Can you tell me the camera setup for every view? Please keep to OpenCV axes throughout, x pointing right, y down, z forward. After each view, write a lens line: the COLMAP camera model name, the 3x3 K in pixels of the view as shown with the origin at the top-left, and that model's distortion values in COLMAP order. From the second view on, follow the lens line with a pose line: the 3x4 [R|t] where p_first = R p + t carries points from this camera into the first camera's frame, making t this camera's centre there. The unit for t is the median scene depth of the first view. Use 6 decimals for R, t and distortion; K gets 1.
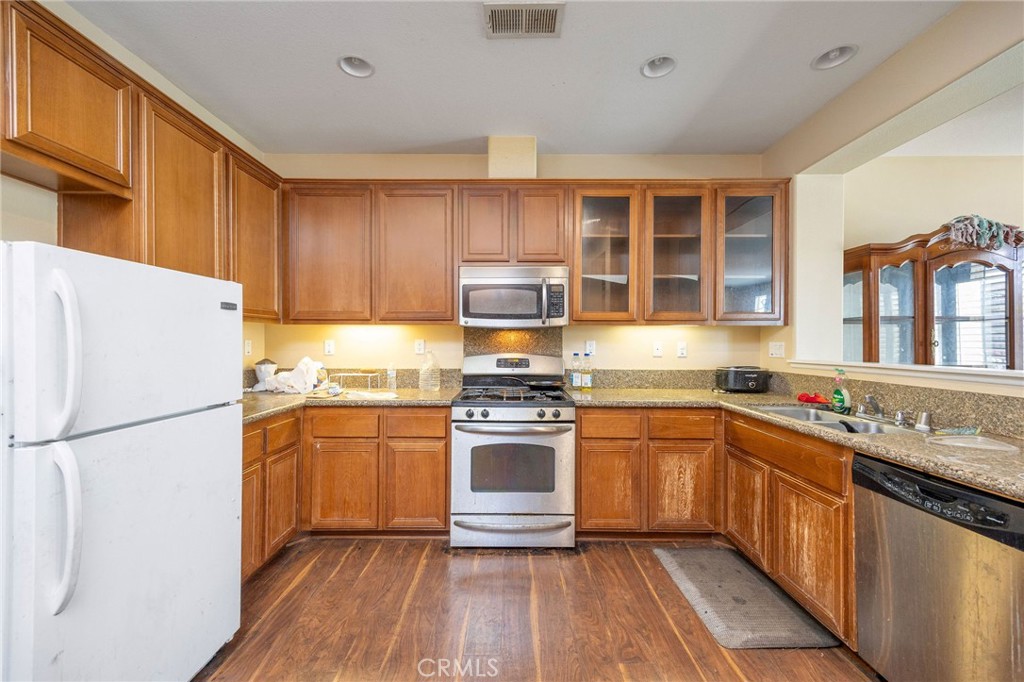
lens RADIAL K [[409.8, 0, 512.0], [0, 409.8, 341.0], [0, 0, 1]] dist [0.020728, -0.000044]
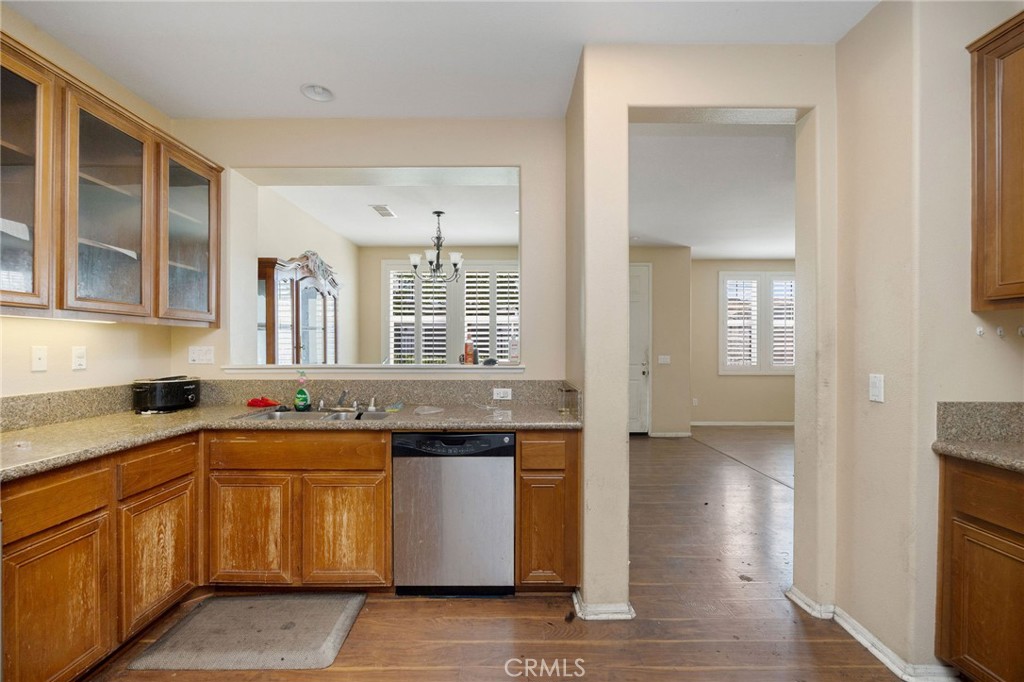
lens RADIAL K [[443.8, 0, 510.0], [0, 443.8, 344.4], [0, 0, 1]] dist [-0.000455, 0.000047]
pose [[-0.003027, -0.000833, 0.999995, -0.354961], [-0.007528, 0.999971, 0.000810, -0.007892], [-0.999967, -0.007525, -0.003033, 0.407575]]
